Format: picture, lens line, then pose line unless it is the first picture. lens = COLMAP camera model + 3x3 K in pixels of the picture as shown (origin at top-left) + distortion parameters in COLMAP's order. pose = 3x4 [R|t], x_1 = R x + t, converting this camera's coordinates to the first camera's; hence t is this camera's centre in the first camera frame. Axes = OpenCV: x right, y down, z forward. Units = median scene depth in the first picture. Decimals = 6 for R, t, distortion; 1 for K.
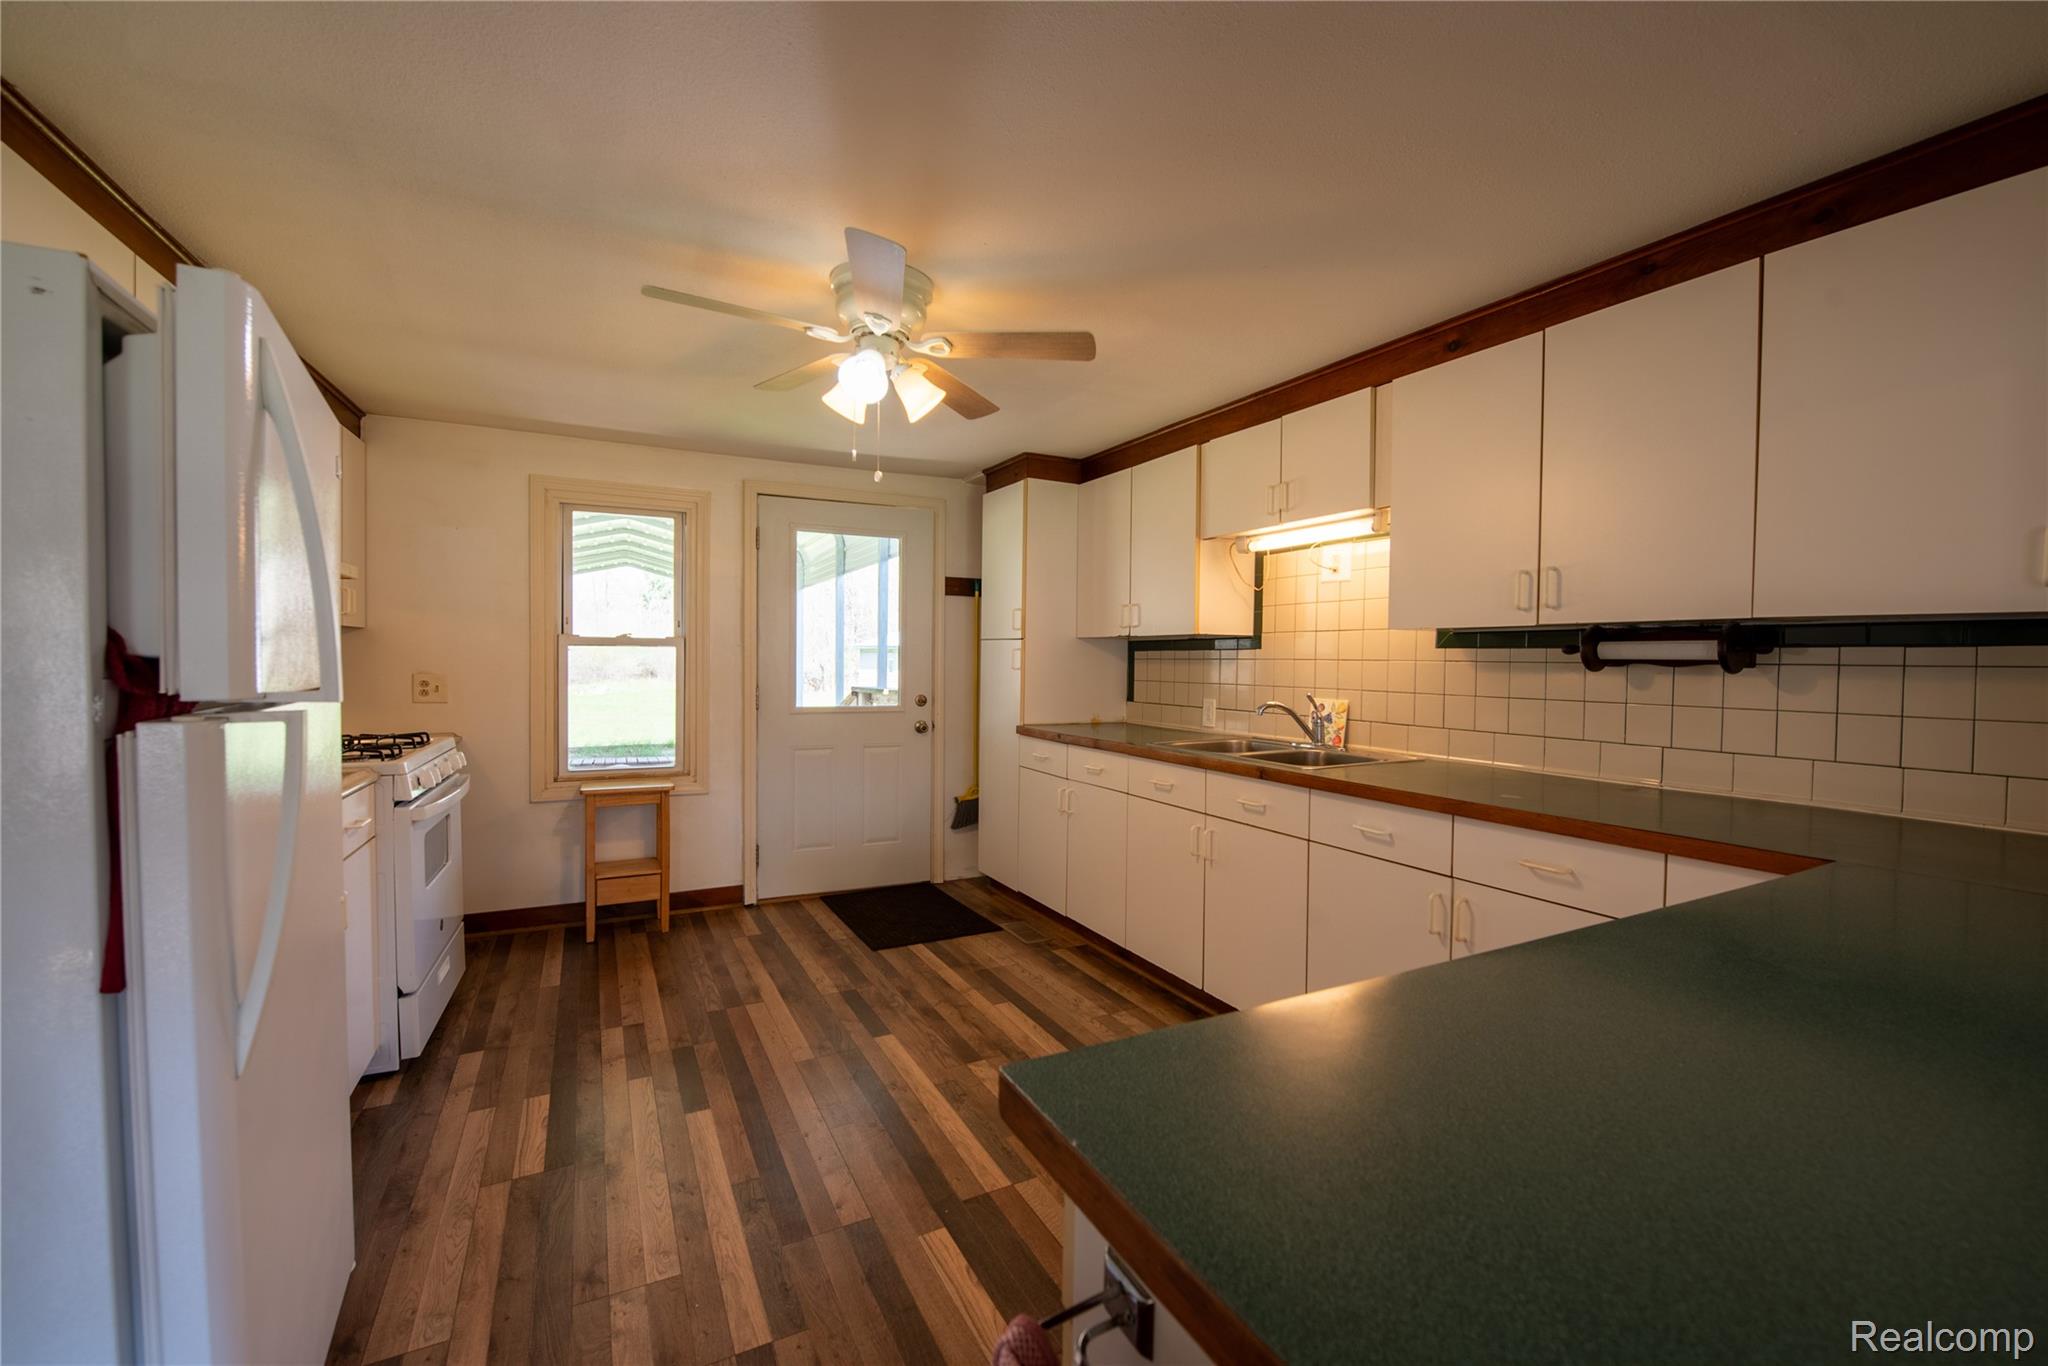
lens RADIAL K [[823.4, 0, 1056.0], [0, 823.4, 675.3], [0, 0, 1]] dist [-0.008548, -0.002400]
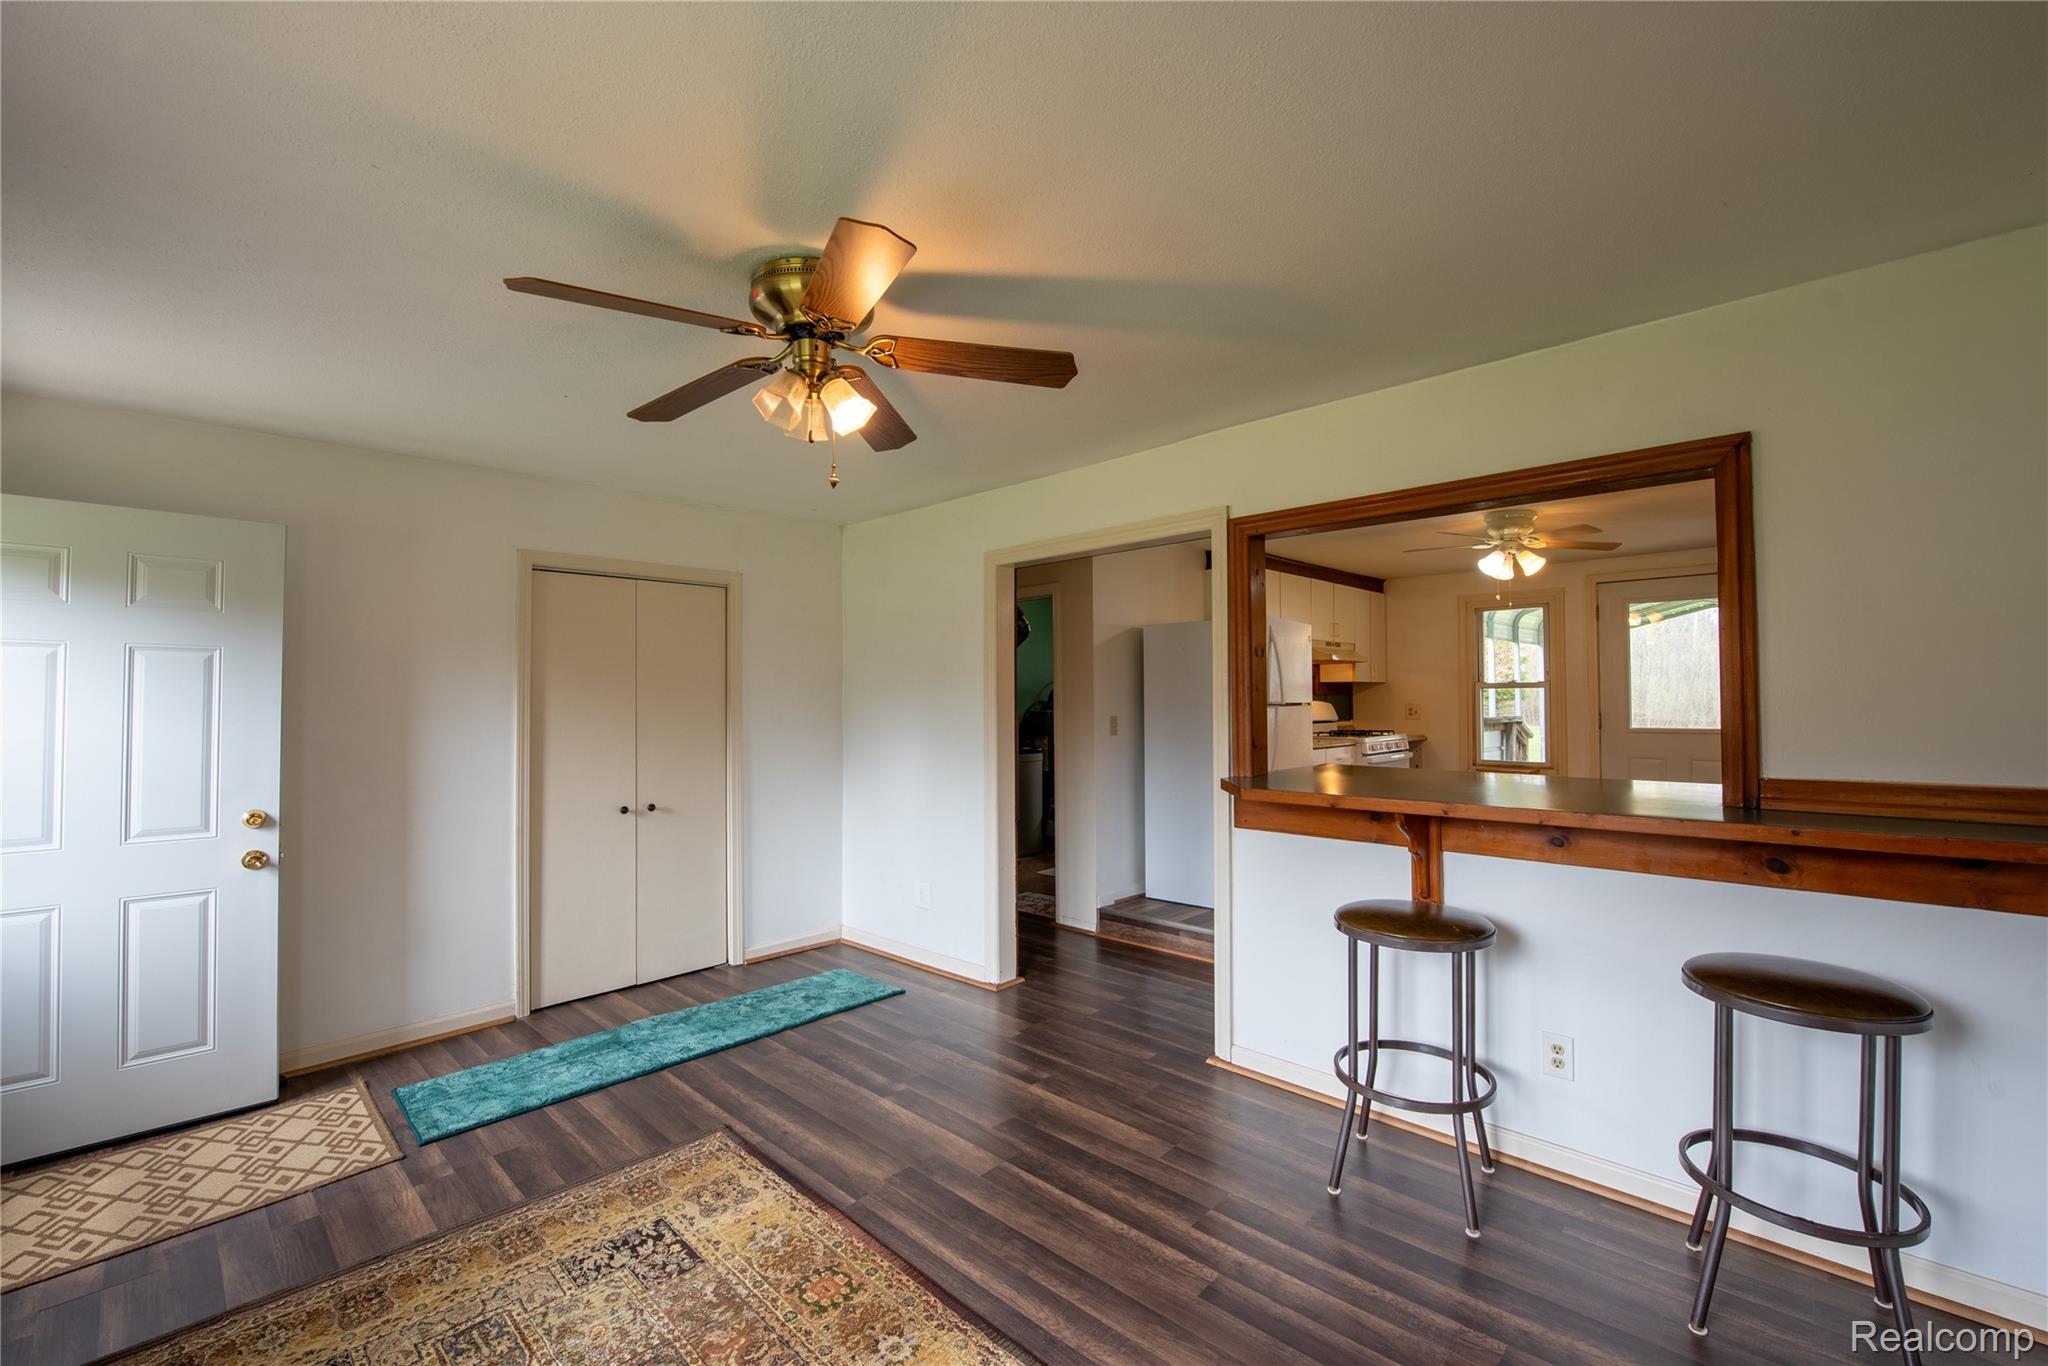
lens RADIAL K [[843.3, 0, 1023.0], [0, 843.3, 676.8], [0, 0, 1]] dist [-0.008087, -0.001848]
pose [[0.297344, -0.033127, -0.954196, 1.399418], [-0.014354, 0.999130, -0.039160, 0.038959], [0.954663, 0.025340, 0.296609, -0.786986]]
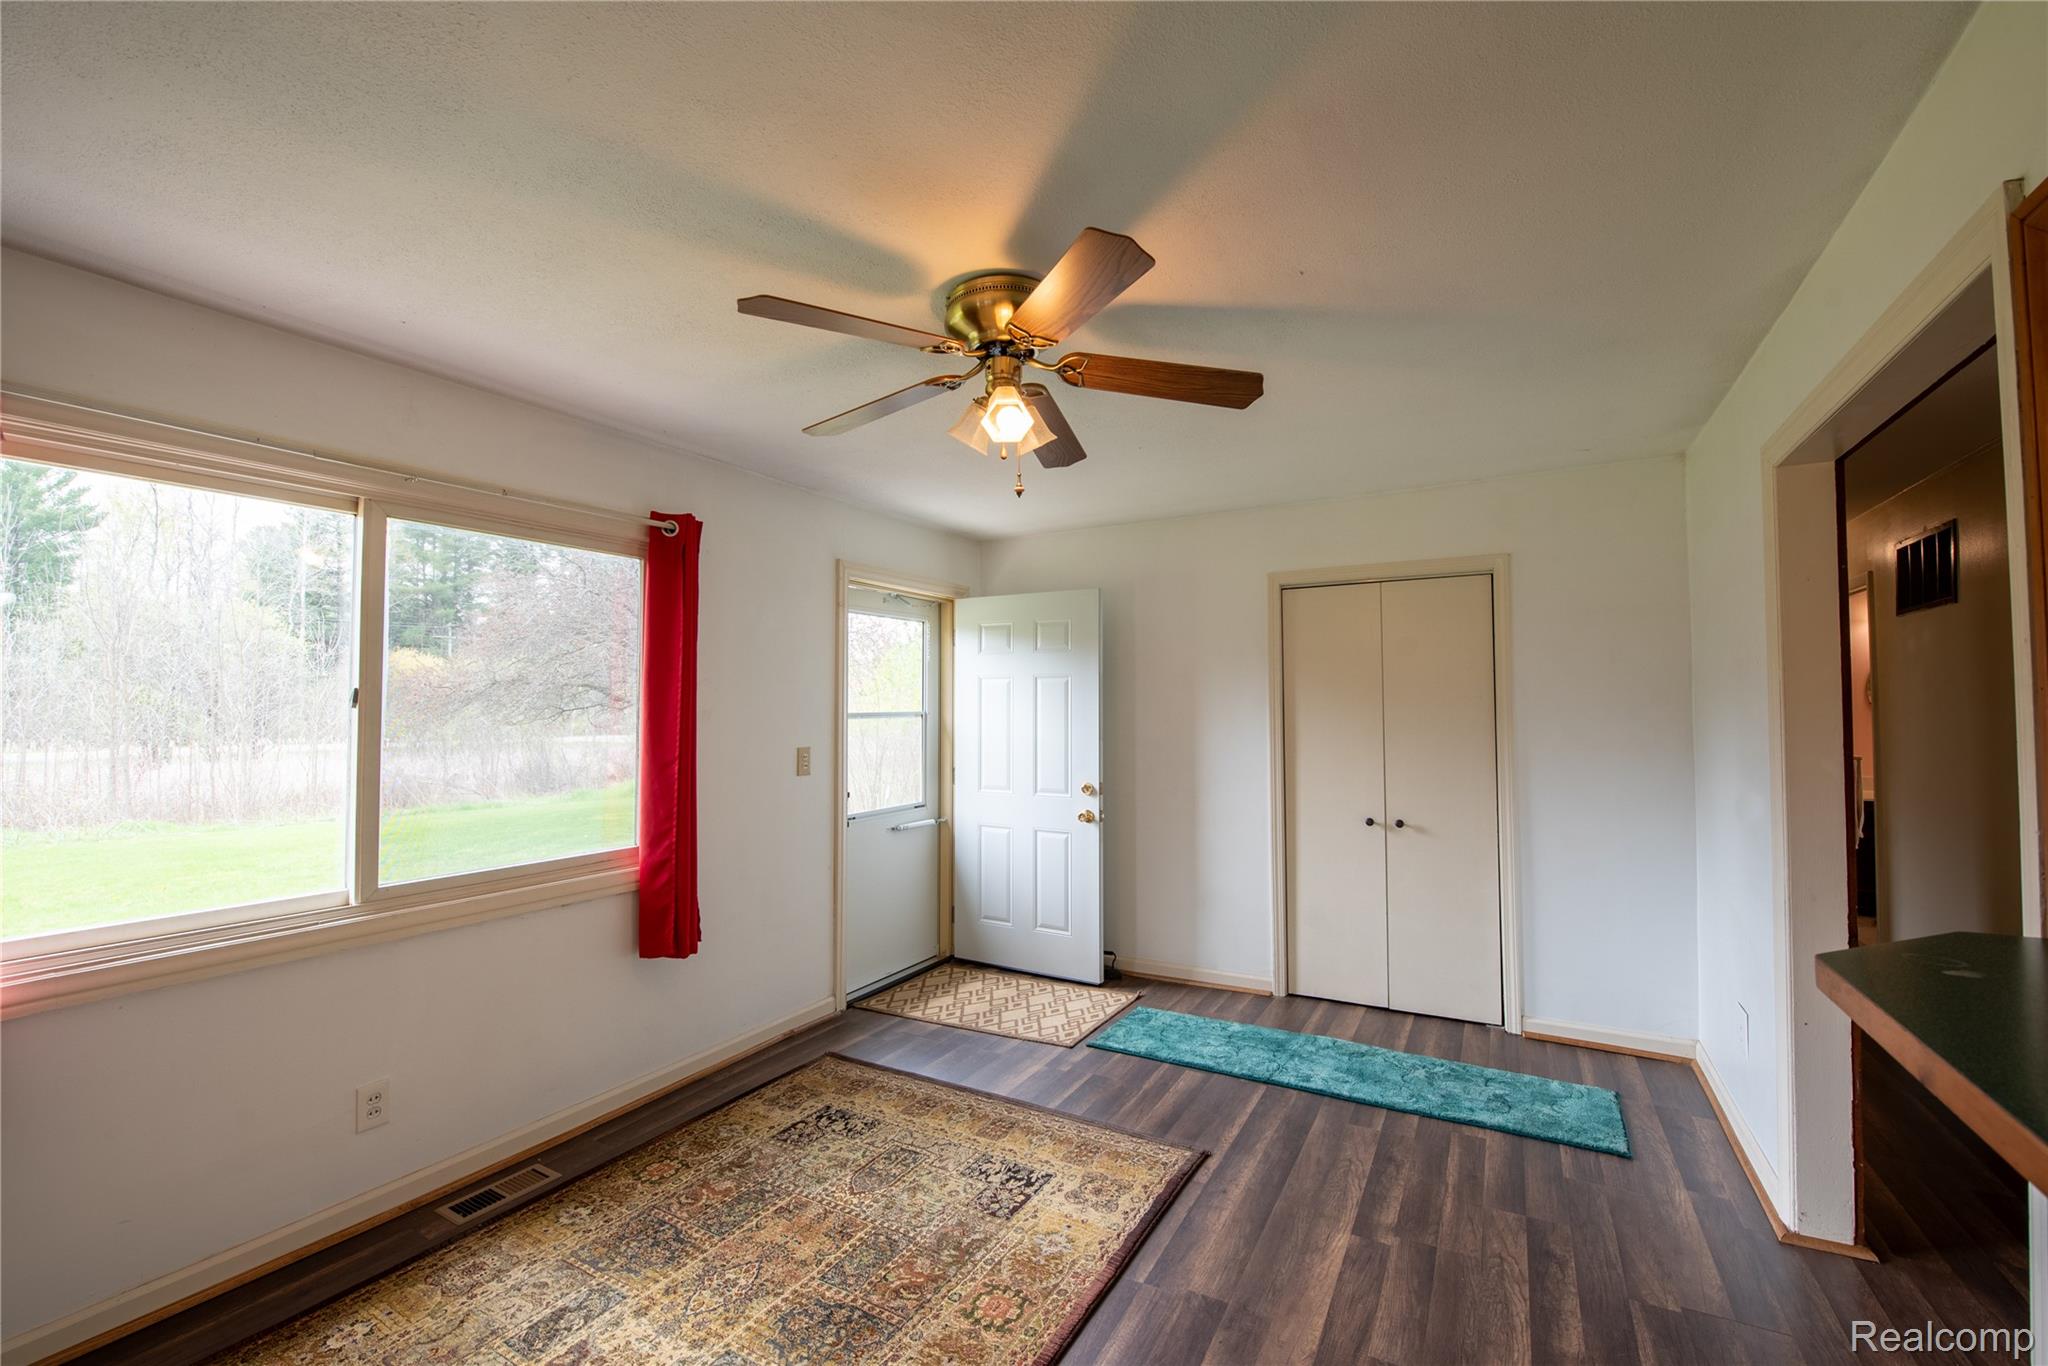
lens RADIAL K [[843.3, 0, 1061.2], [0, 843.3, 669.4], [0, 0, 1]] dist [-0.008087, -0.001848]
pose [[-0.843187, -0.027909, -0.536895, 0.914082], [-0.013622, 0.999440, -0.030561, 0.012056], [0.537448, -0.018455, -0.843095, 0.064024]]
